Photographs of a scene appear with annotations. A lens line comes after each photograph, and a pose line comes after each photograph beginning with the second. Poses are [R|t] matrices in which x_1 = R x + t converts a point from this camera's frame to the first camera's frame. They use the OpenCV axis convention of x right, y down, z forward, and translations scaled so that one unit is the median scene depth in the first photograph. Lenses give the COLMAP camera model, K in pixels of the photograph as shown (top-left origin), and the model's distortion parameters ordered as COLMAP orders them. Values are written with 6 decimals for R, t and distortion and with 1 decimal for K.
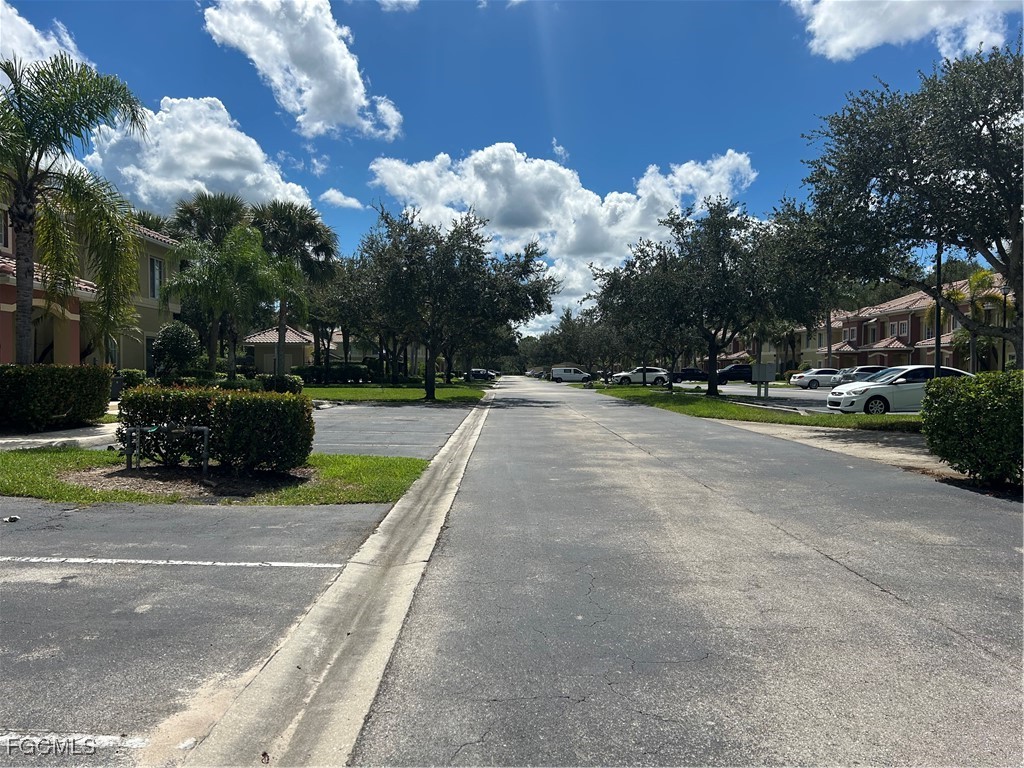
lens RADIAL K [[775.7, 0, 512.0], [0, 775.7, 384.0], [0, 0, 1]] dist [0.000285, -0.000007]
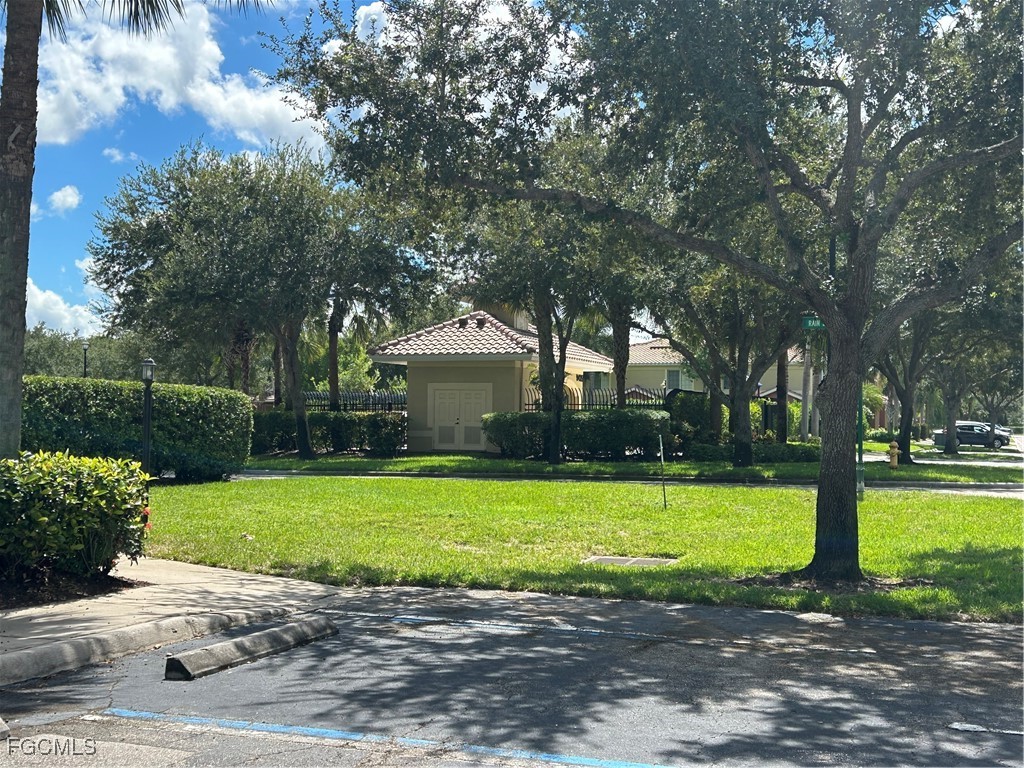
lens RADIAL K [[1344.5, 0, 512.0], [0, 1344.5, 384.0], [0, 0, 1]] dist [-0.008560, -0.009913]
pose [[0.936136, -0.013212, -0.351389, -0.034013], [-0.003624, 0.998878, -0.047214, -0.006477], [0.351618, 0.045472, 0.935038, 0.370262]]
